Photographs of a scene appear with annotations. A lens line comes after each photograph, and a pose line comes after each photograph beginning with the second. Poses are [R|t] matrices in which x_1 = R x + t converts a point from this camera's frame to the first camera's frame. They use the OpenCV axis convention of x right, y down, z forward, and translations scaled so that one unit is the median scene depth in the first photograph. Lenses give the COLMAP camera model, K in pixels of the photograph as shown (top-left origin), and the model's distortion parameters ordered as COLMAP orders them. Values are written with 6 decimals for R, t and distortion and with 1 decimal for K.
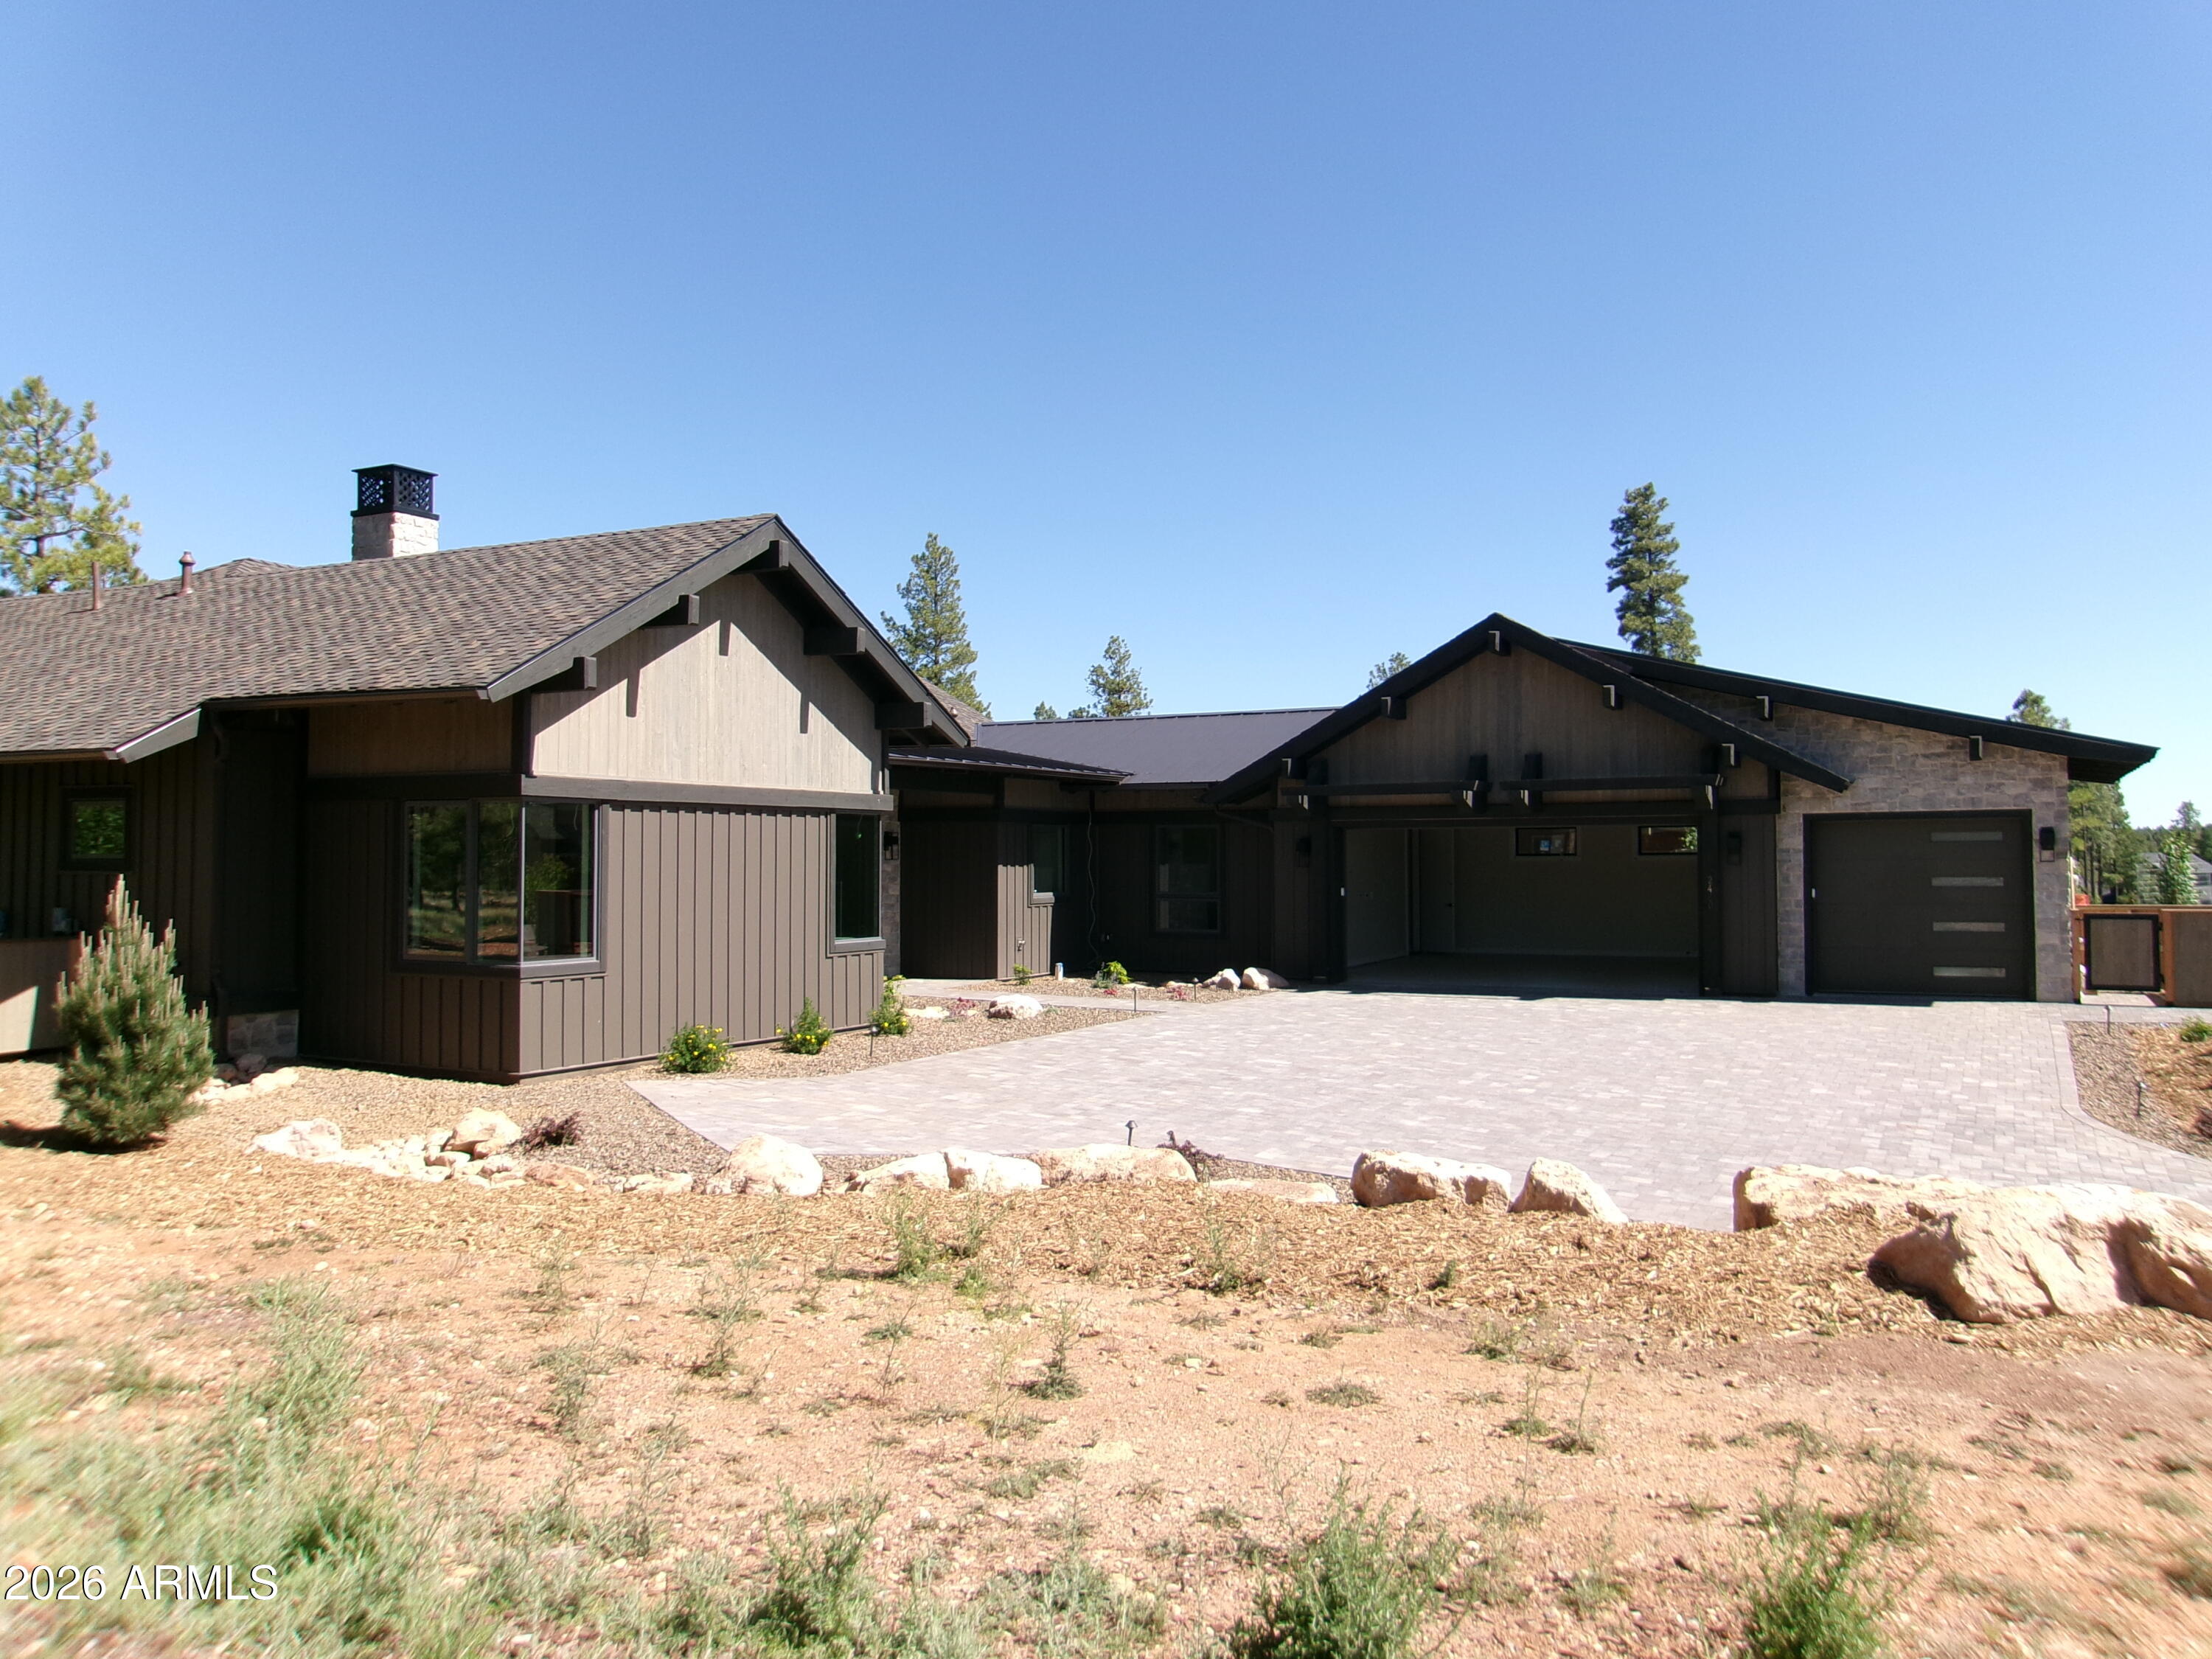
lens RADIAL K [[1670.7, 0, 1108.6], [0, 1670.7, 792.0], [0, 0, 1]] dist [0.050679, -0.130205]
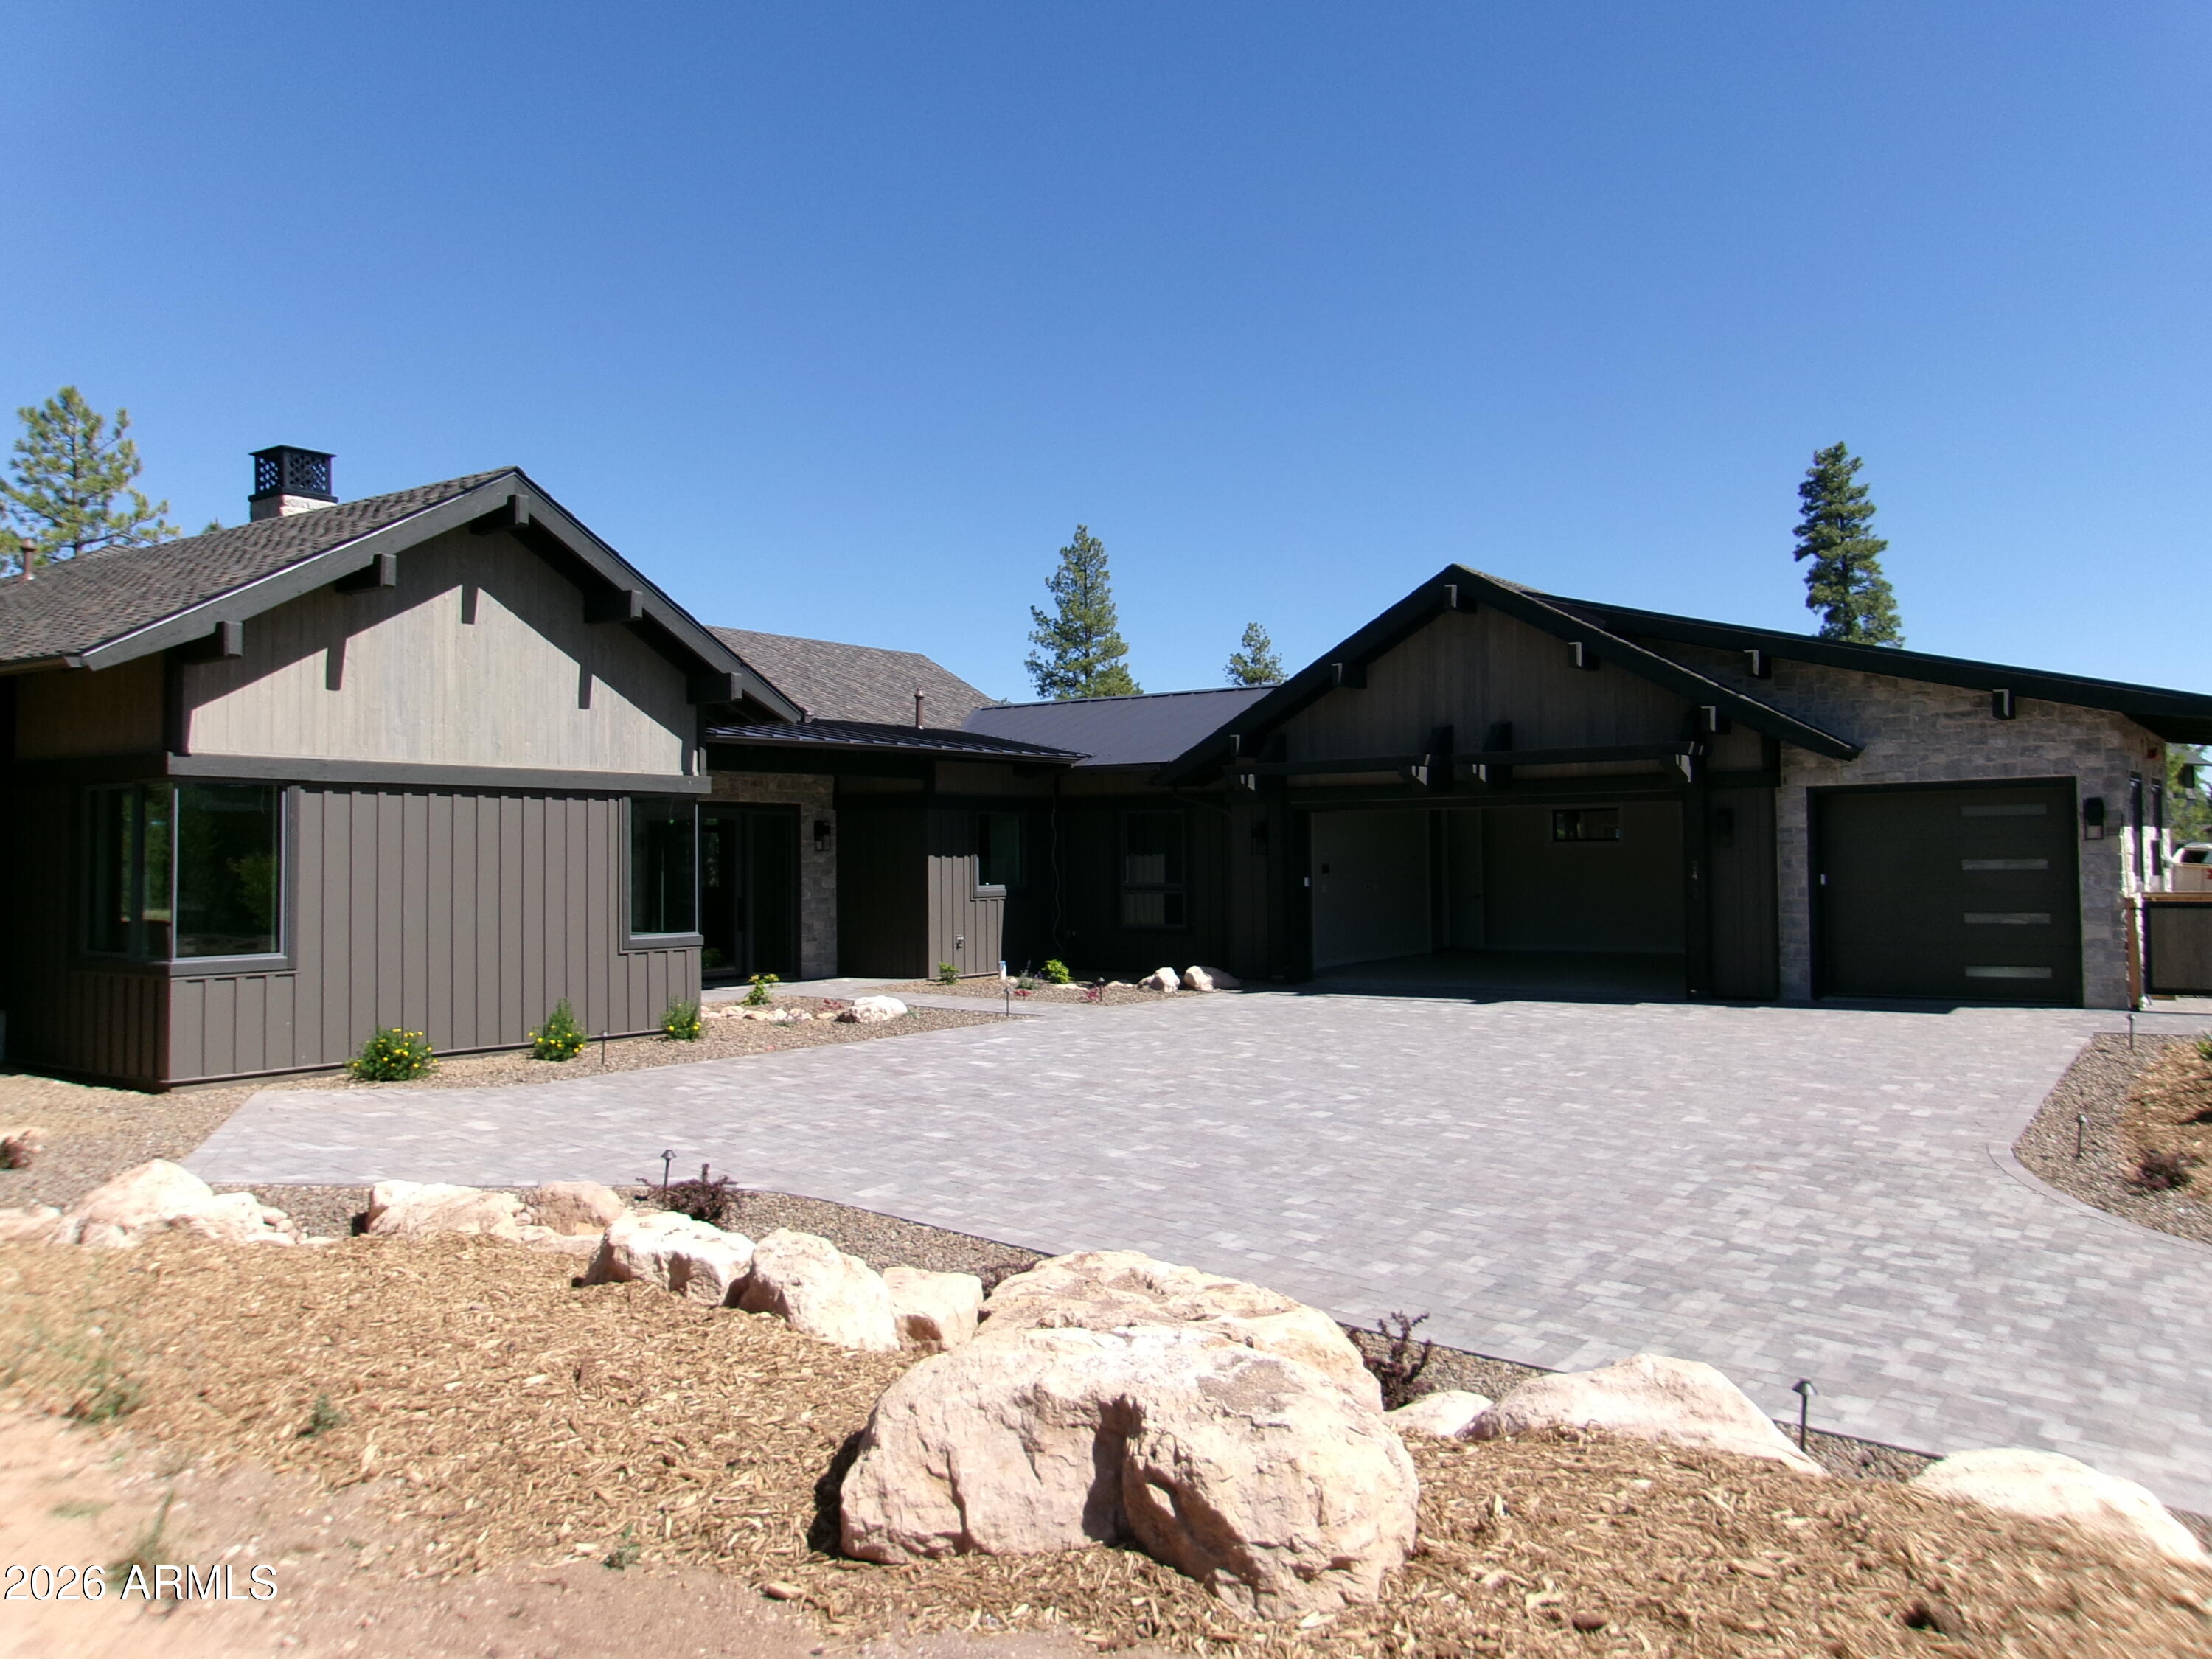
lens RADIAL K [[1670.7, 0, 1108.6], [0, 1670.7, 792.0], [0, 0, 1]] dist [0.050679, -0.130205]
pose [[0.990448, -0.012816, -0.137287, 0.183581], [0.012999, 0.999915, 0.000440, 0.010979], [0.137270, -0.002220, 0.990531, 0.108514]]
